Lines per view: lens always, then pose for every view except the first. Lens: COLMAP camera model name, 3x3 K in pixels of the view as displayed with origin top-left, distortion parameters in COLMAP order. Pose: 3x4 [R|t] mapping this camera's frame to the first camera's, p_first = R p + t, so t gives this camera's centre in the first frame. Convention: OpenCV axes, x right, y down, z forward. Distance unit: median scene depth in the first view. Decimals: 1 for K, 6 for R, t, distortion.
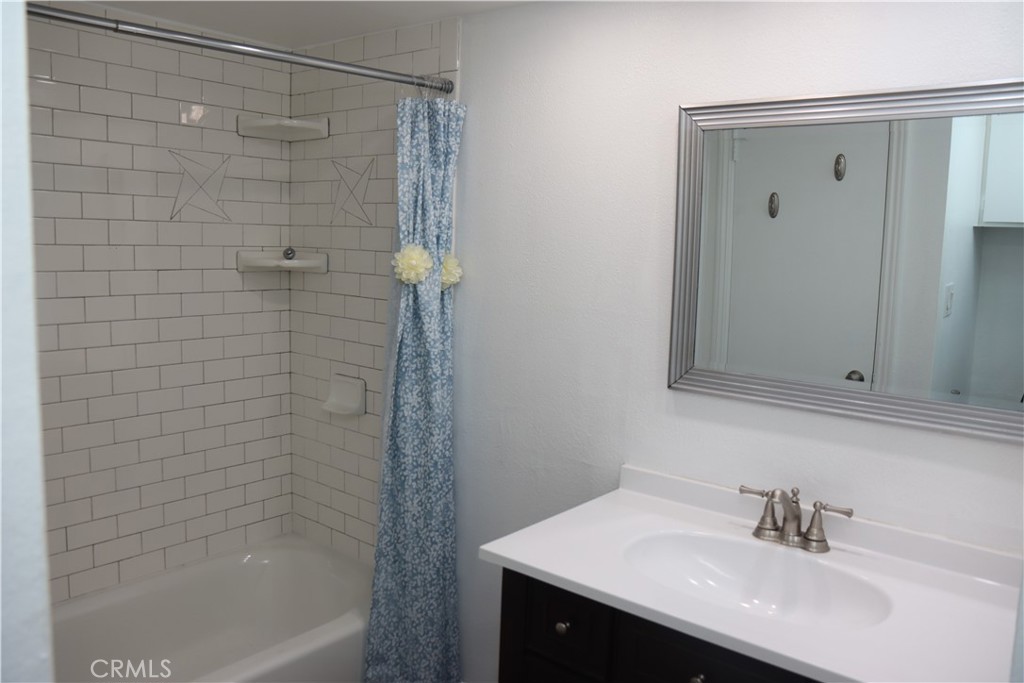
lens RADIAL K [[793.1, 0, 503.6], [0, 793.1, 336.1], [0, 0, 1]] dist [-0.112584, 0.097704]
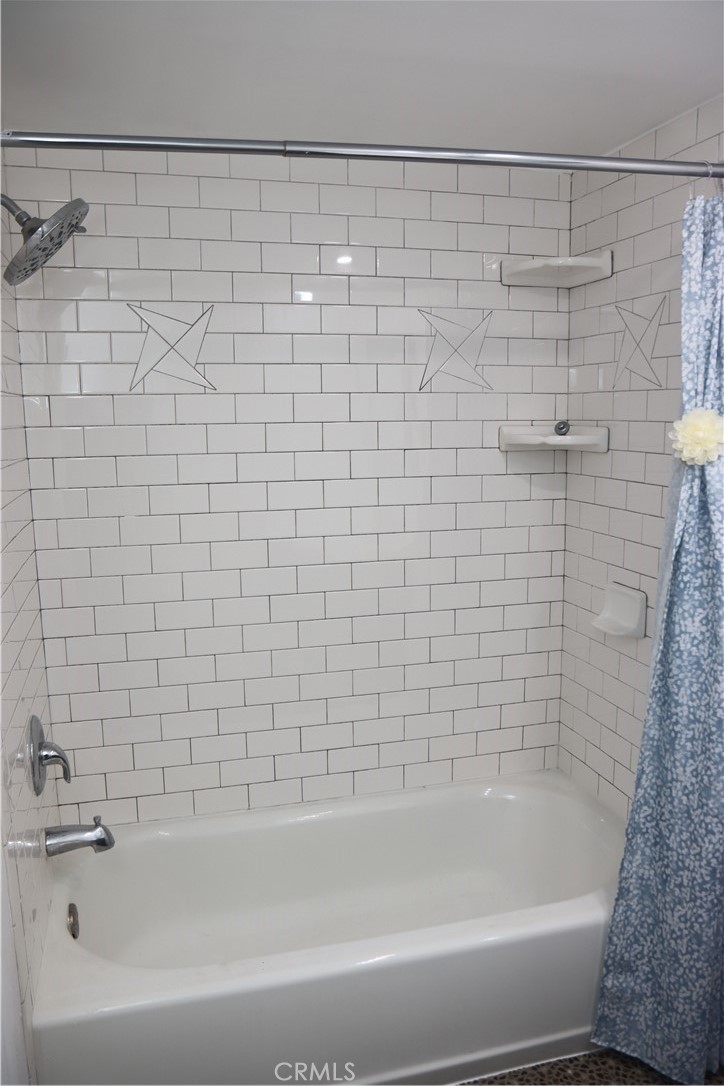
lens RADIAL K [[841.1, 0, 362.9], [0, 841.1, 558.8], [0, 0, 1]] dist [-0.112584, 0.097704]
pose [[0.822911, 0.056685, -0.565336, 0.057975], [-0.034290, 0.998152, 0.050169, -0.009326], [0.567135, -0.021899, 0.823334, 0.217623]]
